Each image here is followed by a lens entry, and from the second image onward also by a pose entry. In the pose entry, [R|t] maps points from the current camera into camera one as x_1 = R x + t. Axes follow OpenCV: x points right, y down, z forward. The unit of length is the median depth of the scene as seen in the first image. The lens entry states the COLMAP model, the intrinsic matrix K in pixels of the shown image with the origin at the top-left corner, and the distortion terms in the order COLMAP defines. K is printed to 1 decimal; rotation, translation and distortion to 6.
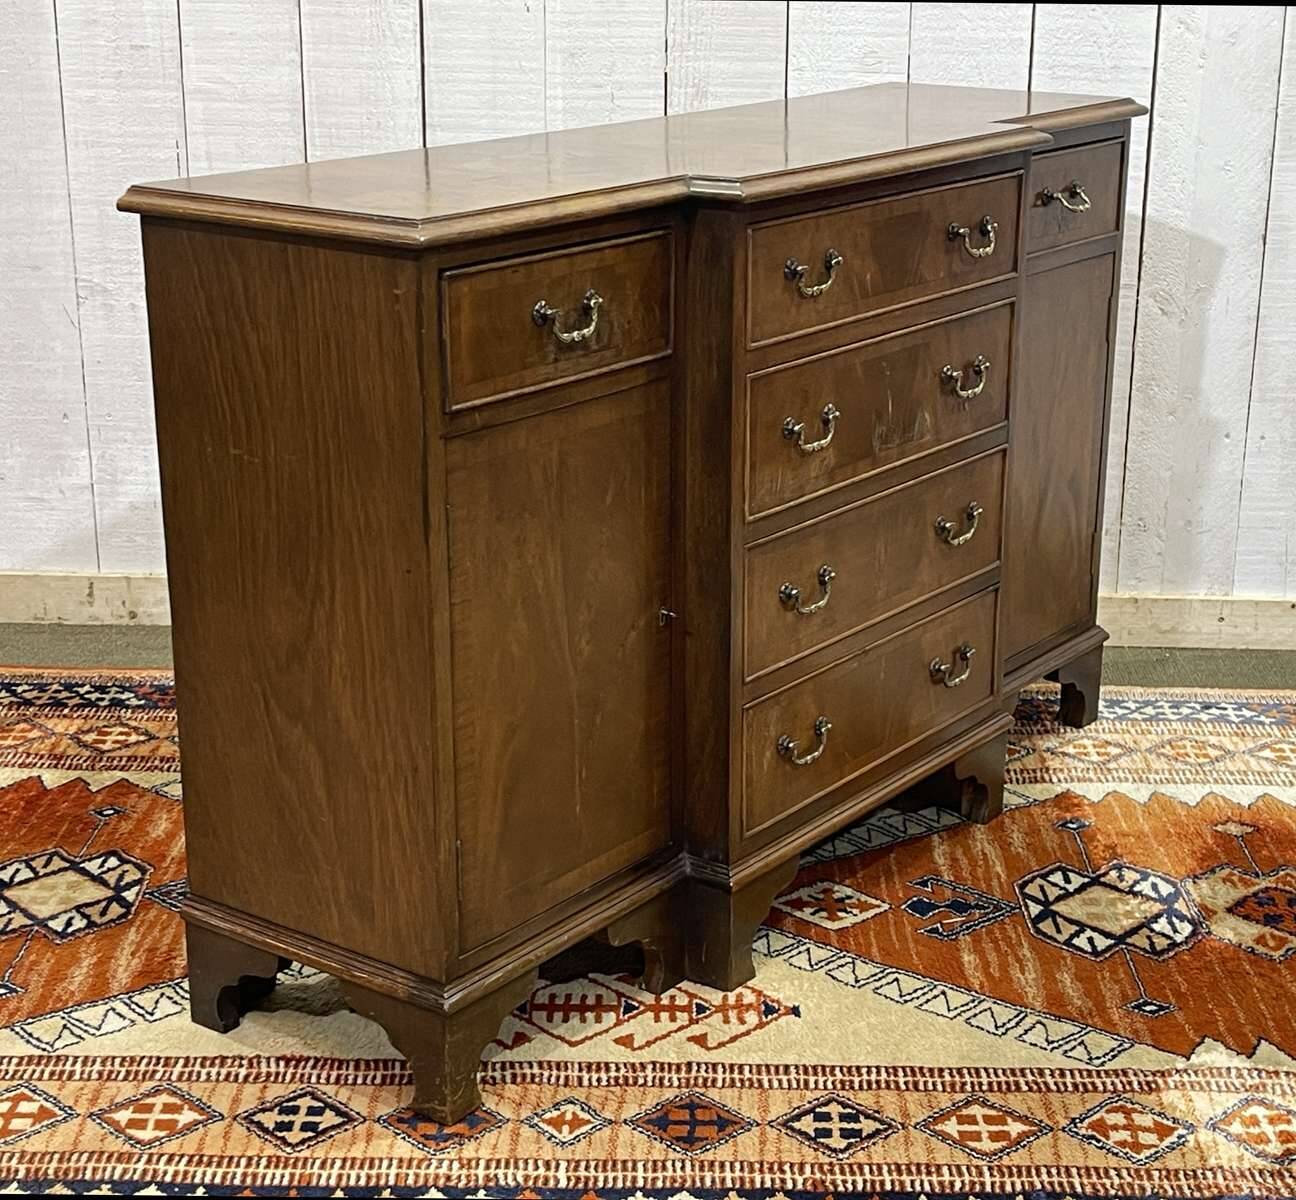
lens RADIAL K [[2297.2, 0, 683.3], [0, 2297.2, 622.8], [0, 0, 1]] dist [0.066276, 0.000000]
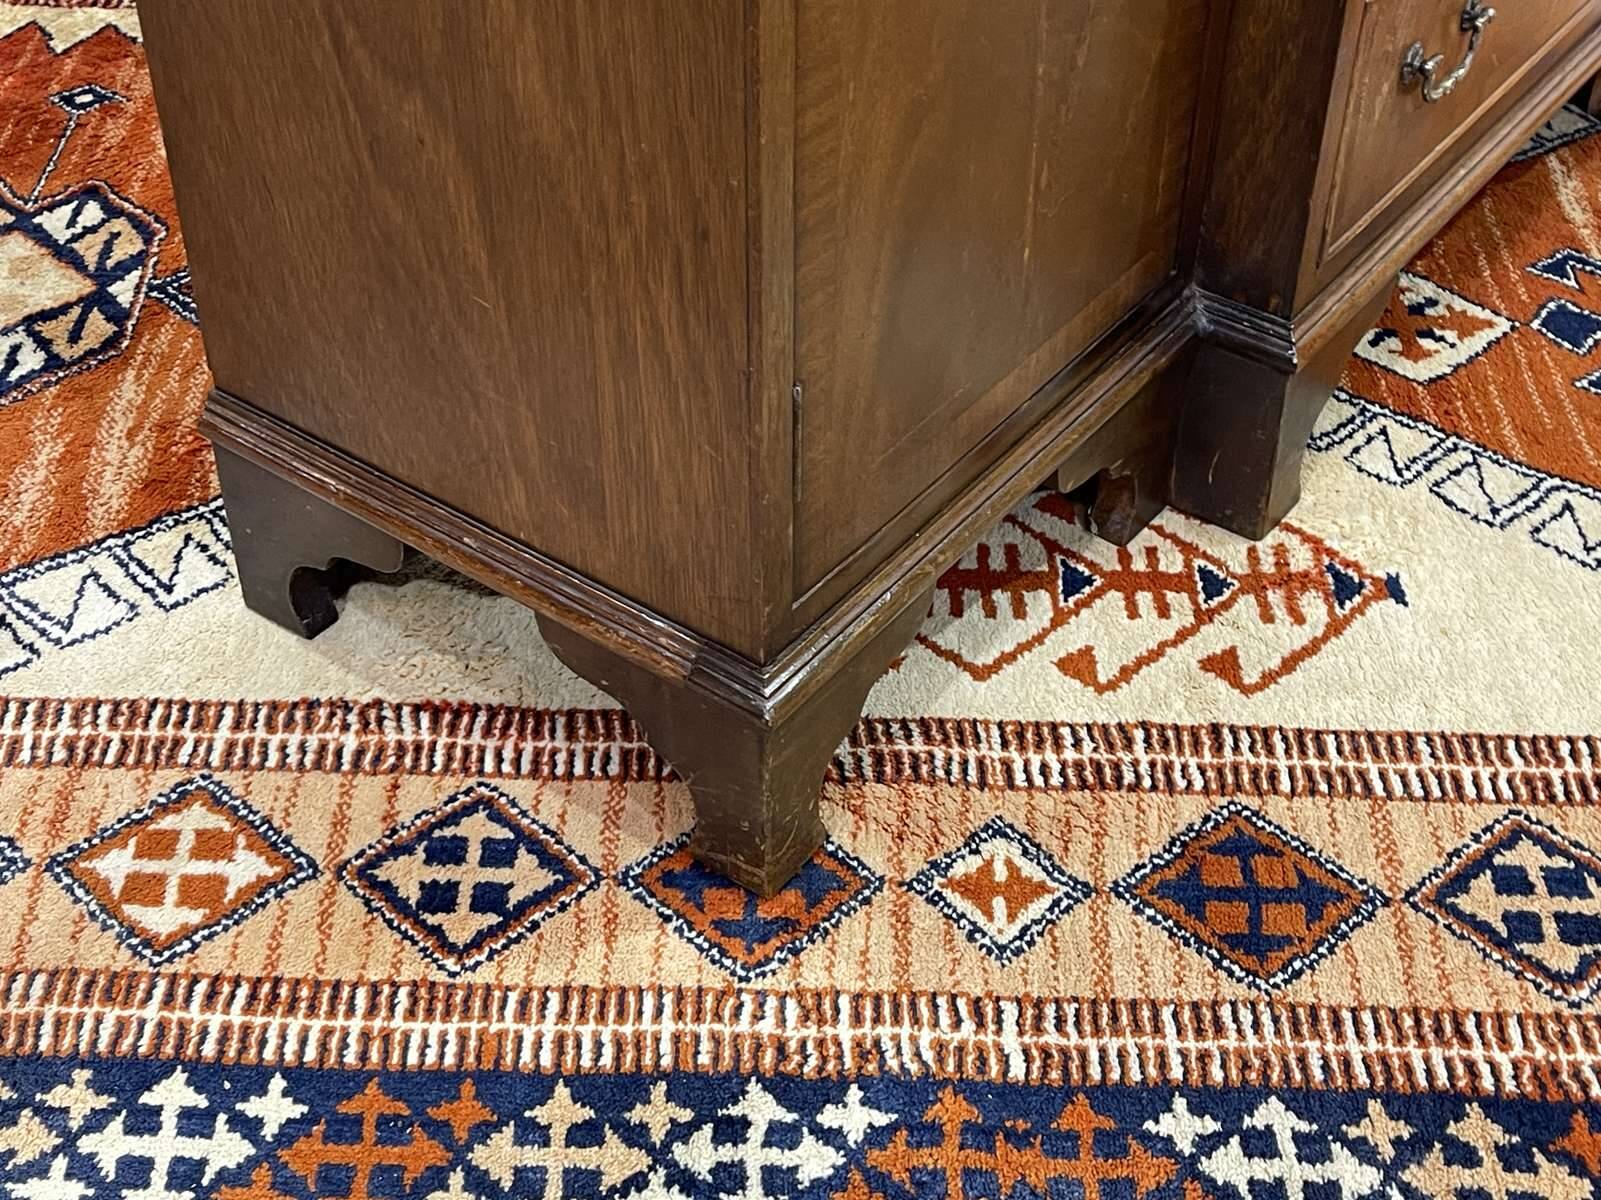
lens RADIAL K [[2303.7, 0, 803.1], [0, 2303.7, 599.4], [0, 0, 1]] dist [0.045382, 0.000000]
pose [[0.999990, 0.004318, -0.001416, -0.084340], [-0.003422, 0.920546, 0.390620, -0.033908], [0.002990, -0.390611, 0.920551, 0.510351]]
